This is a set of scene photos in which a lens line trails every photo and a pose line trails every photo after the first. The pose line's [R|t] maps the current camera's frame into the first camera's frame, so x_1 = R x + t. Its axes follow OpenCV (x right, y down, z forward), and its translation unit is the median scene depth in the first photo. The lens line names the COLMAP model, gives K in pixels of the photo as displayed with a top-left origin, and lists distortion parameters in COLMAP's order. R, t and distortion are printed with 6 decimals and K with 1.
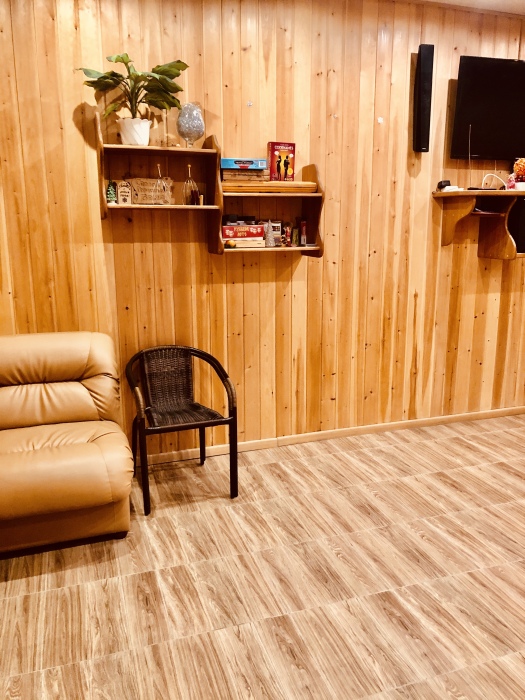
lens RADIAL K [[573.5, 0, 274.1], [0, 573.5, 354.4], [0, 0, 1]] dist [0.032206, -0.029098]
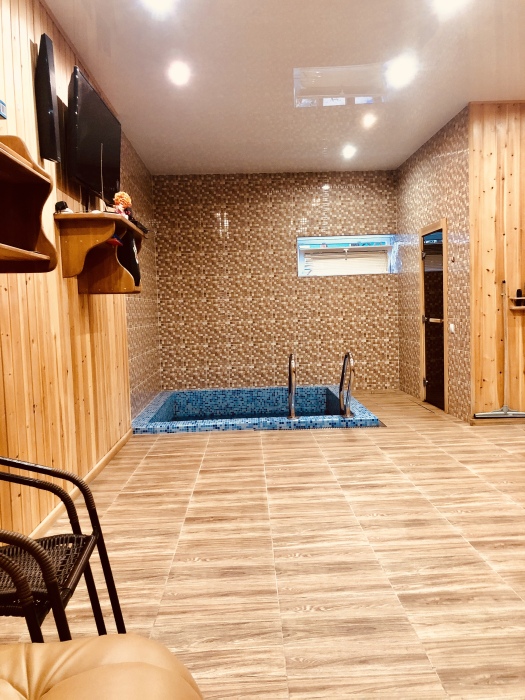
lens RADIAL K [[573.5, 0, 265.7], [0, 573.5, 341.6], [0, 0, 1]] dist [0.032206, -0.029098]
pose [[0.299753, -0.067691, 0.951612, -0.506282], [0.246756, 0.969038, -0.008797, -0.020032], [-0.921553, 0.237453, 0.307175, 0.571886]]
